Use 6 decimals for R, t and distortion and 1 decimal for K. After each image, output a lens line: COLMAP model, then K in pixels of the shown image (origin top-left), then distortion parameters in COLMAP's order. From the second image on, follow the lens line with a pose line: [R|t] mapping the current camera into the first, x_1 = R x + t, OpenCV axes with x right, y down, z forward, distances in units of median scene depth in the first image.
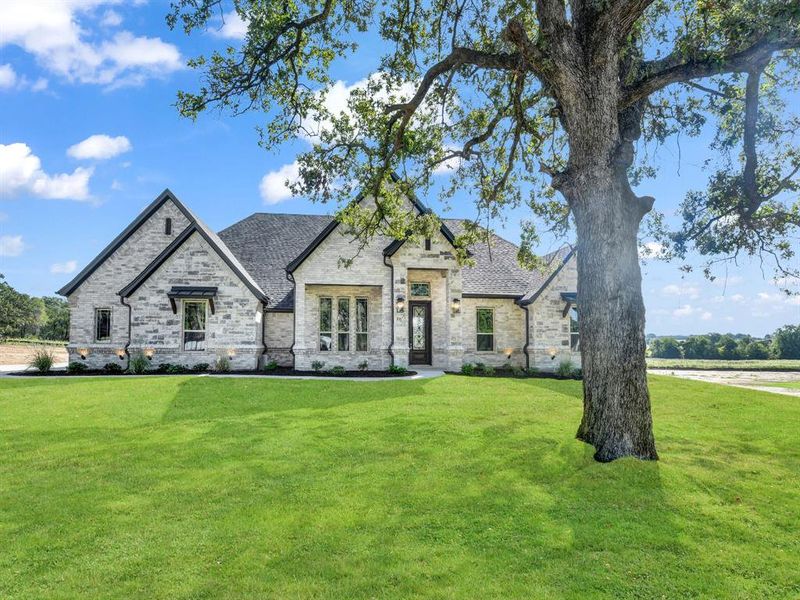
lens RADIAL K [[320.5, 0, 402.3], [0, 320.5, 301.5], [0, 0, 1]] dist [-0.023739, -0.000310]
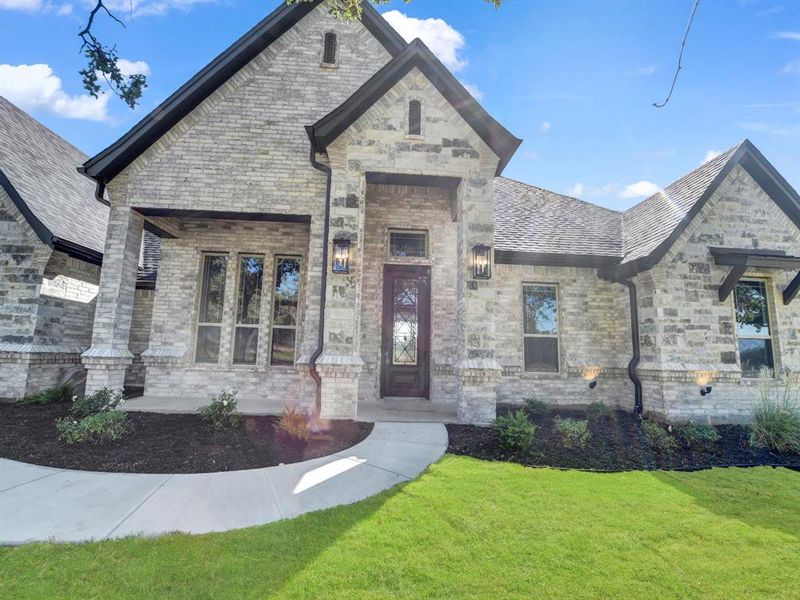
lens RADIAL K [[320.5, 0, 402.3], [0, 320.5, 301.5], [0, 0, 1]] dist [-0.023739, -0.000310]
pose [[0.996852, 0.010636, -0.078571, 0.096305], [-0.013626, 0.999199, -0.037619, 0.078622], [0.078108, 0.038571, 0.996198, 0.559712]]
